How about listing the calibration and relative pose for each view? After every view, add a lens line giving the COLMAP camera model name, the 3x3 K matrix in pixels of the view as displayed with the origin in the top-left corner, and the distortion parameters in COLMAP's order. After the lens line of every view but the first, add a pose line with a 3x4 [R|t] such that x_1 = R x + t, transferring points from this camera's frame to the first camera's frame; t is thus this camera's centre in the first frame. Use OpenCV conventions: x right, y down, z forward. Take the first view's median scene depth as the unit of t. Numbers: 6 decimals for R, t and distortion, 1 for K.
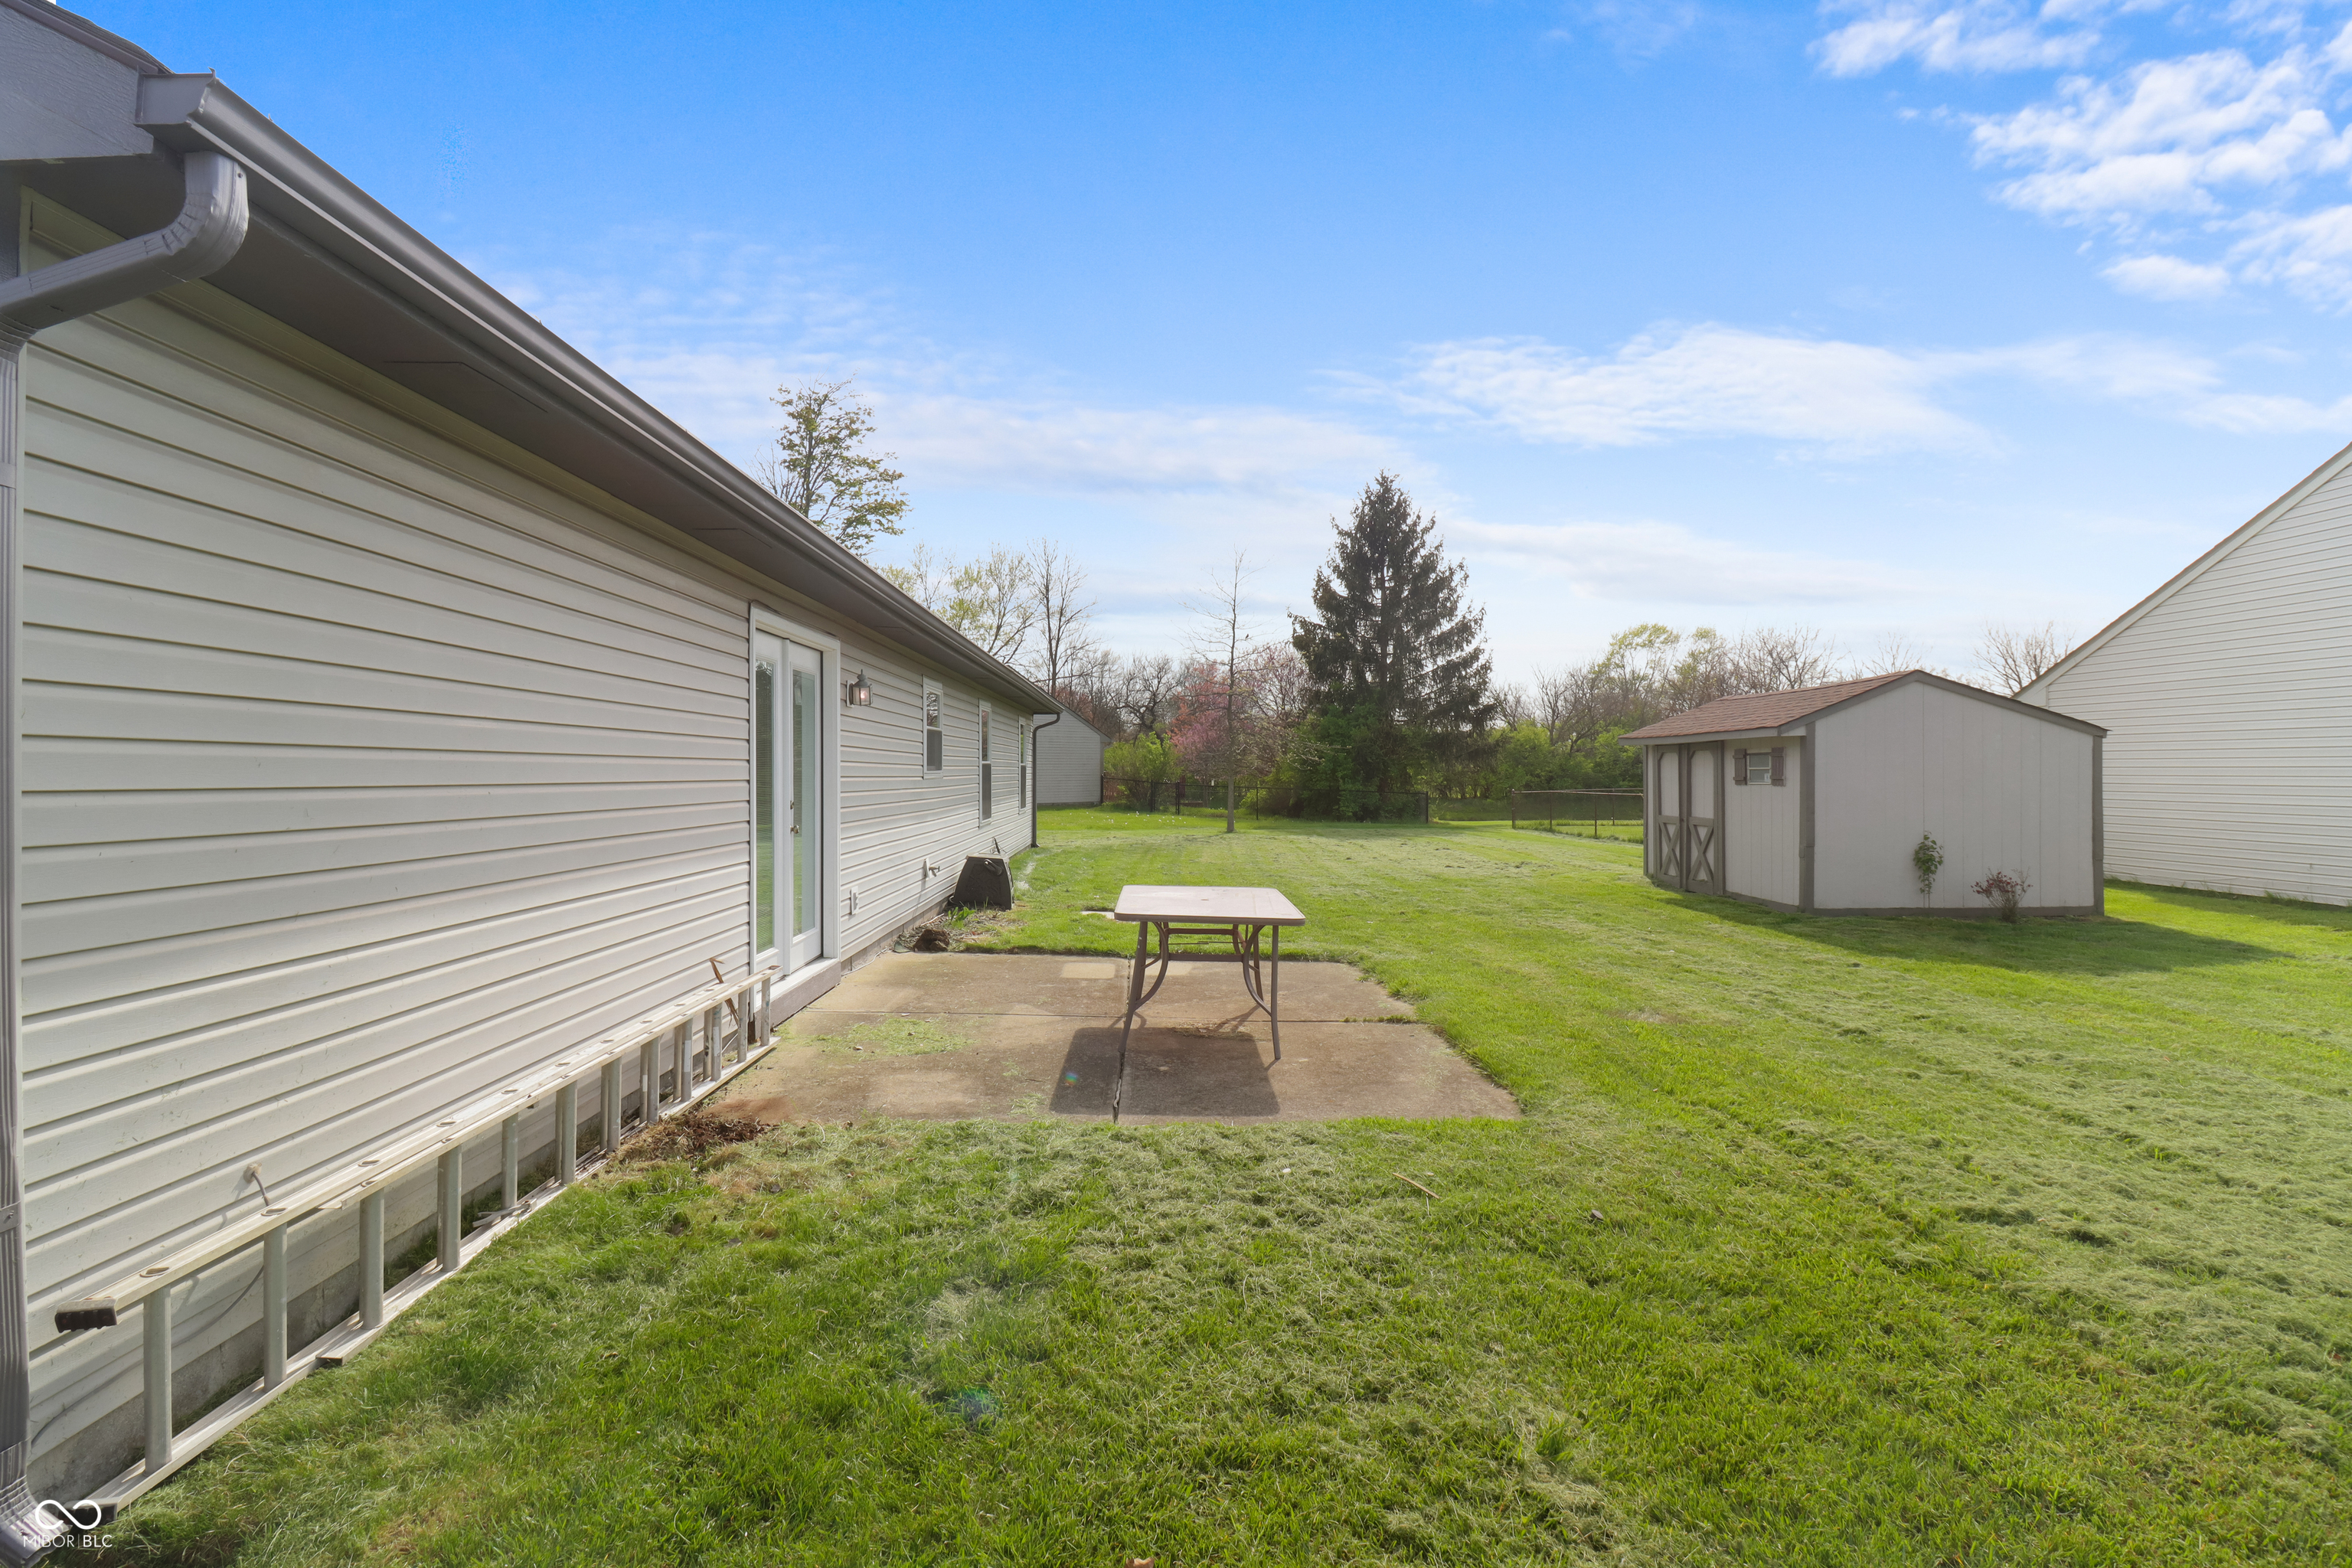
lens RADIAL K [[1127.3, 0, 1169.0], [0, 1127.3, 775.8], [0, 0, 1]] dist [0.006071, -0.000051]
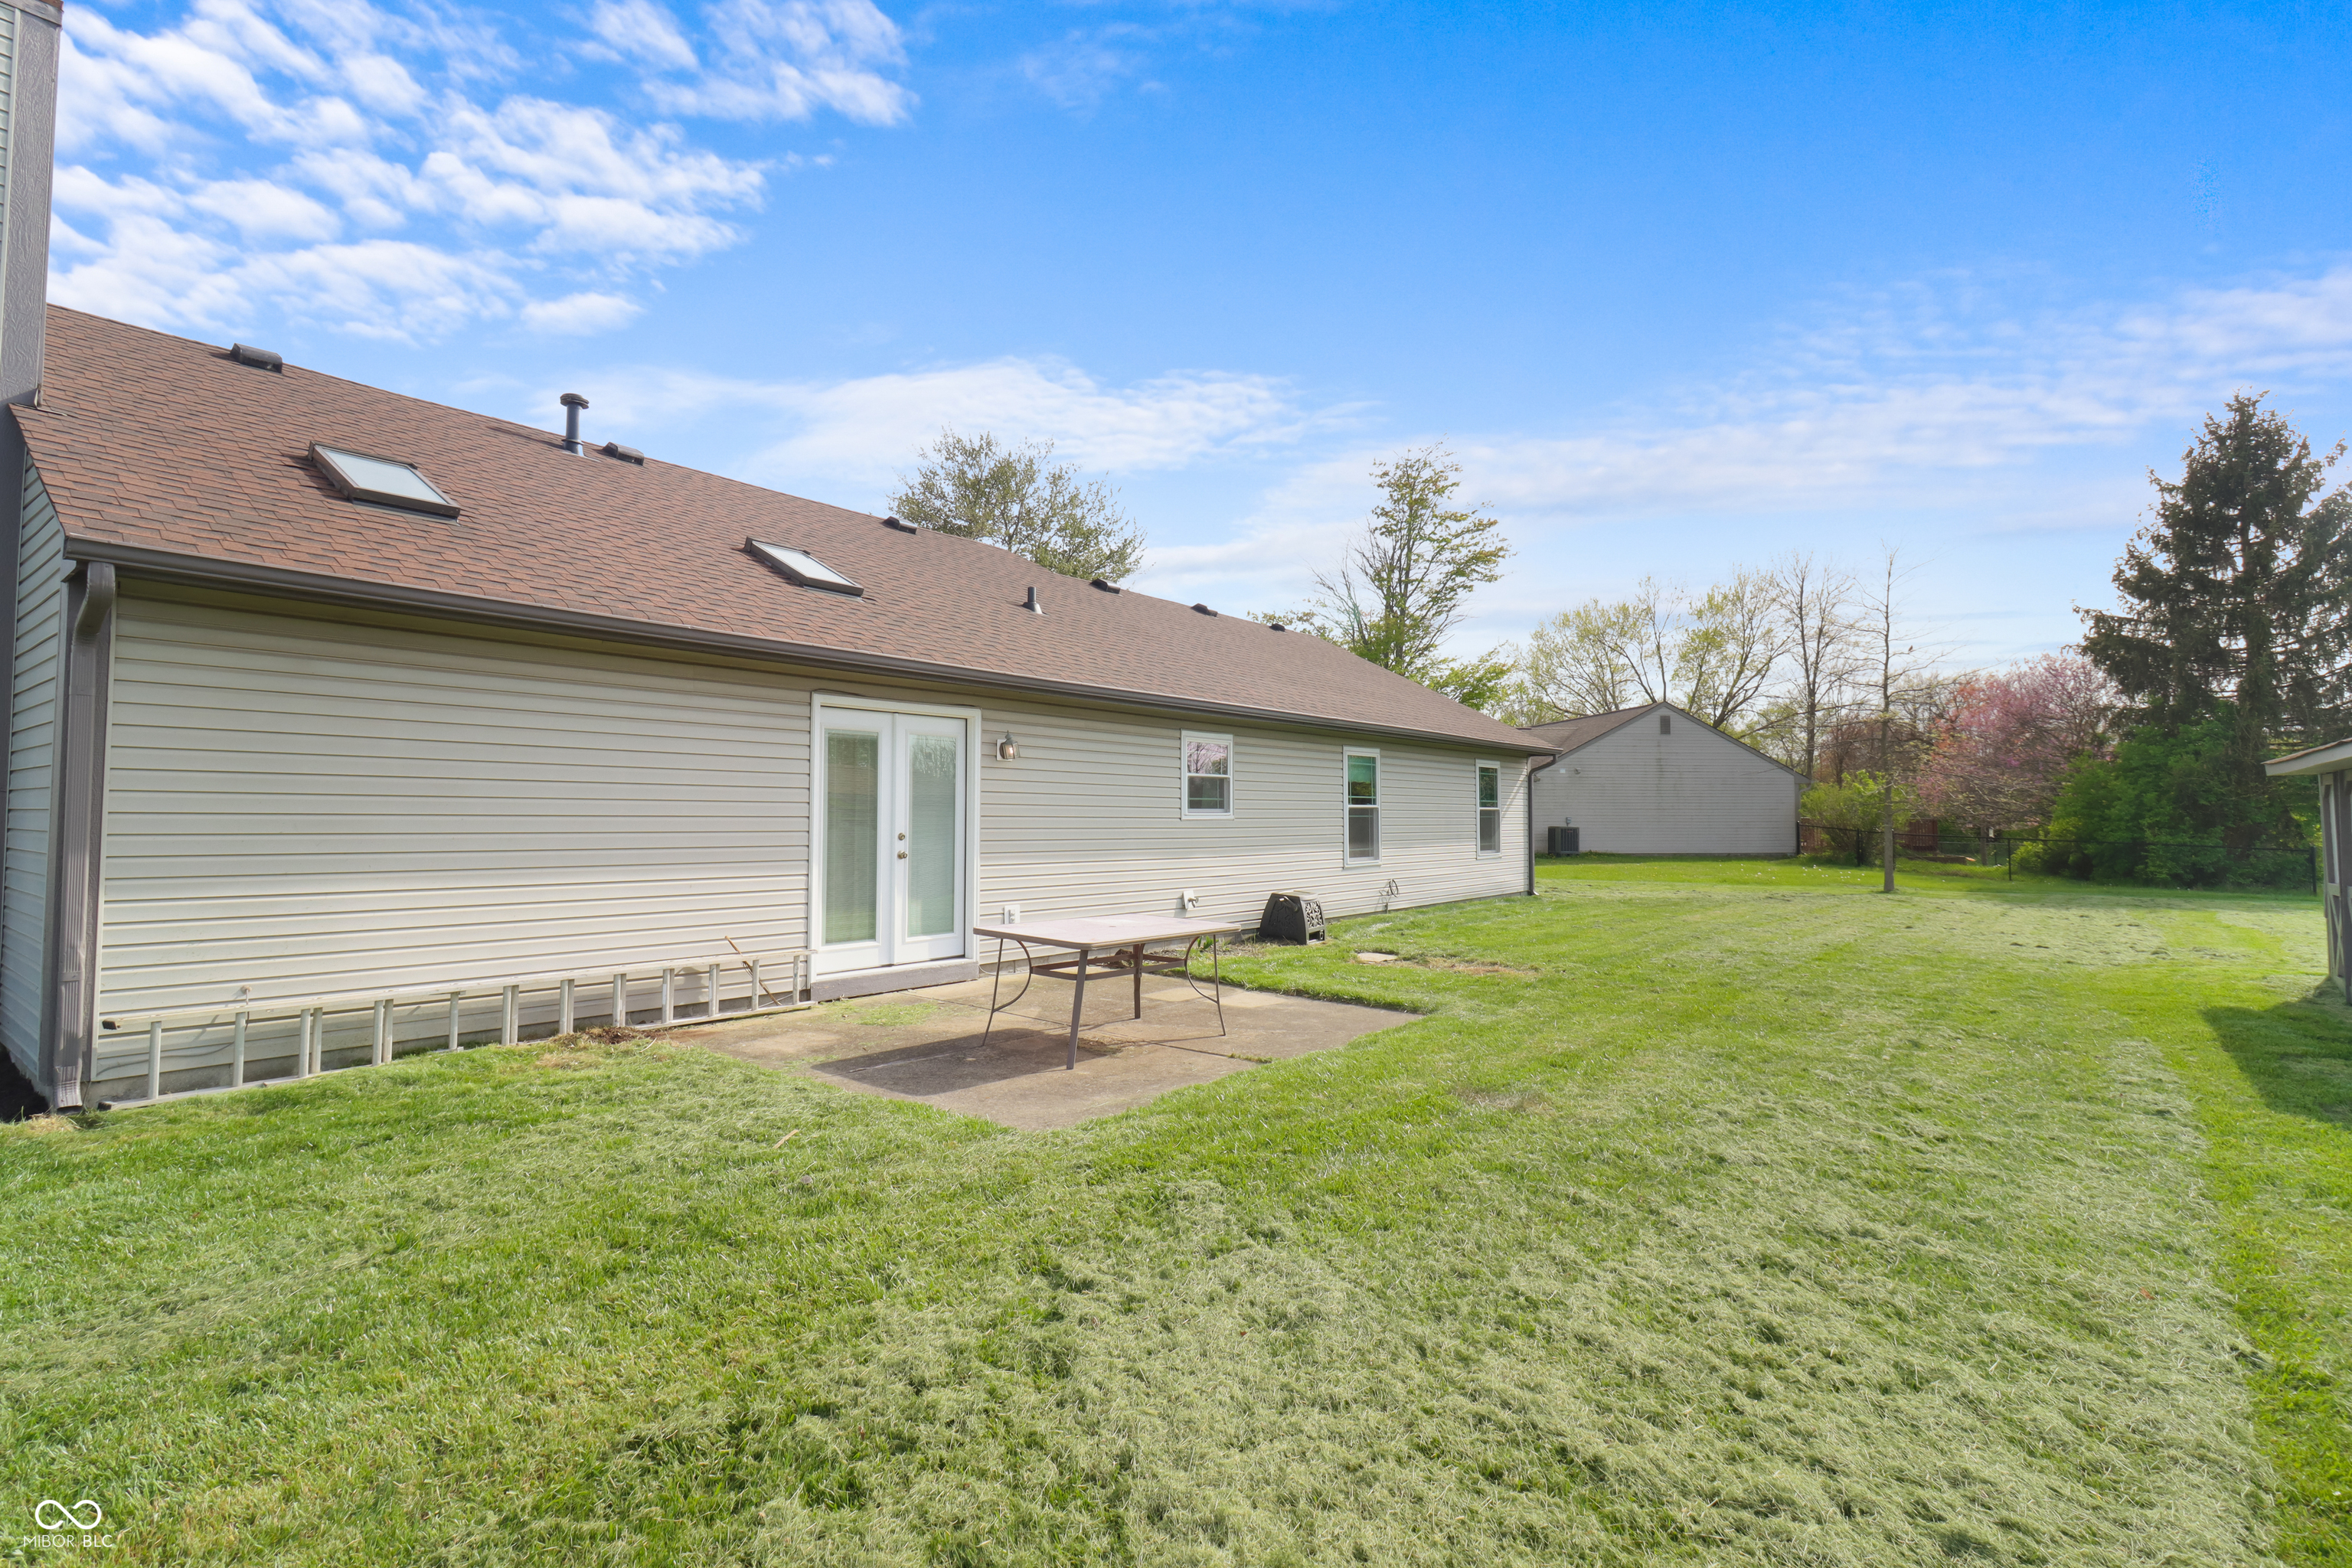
lens RADIAL K [[1127.3, 0, 1176.6], [0, 1127.3, 794.7], [0, 0, 1]] dist [0.006071, -0.000051]
pose [[0.765365, -0.012081, -0.643484, 0.140883], [-0.003908, 0.999718, -0.023417, 0.000821], [0.643585, 0.020437, 0.765102, 0.038657]]
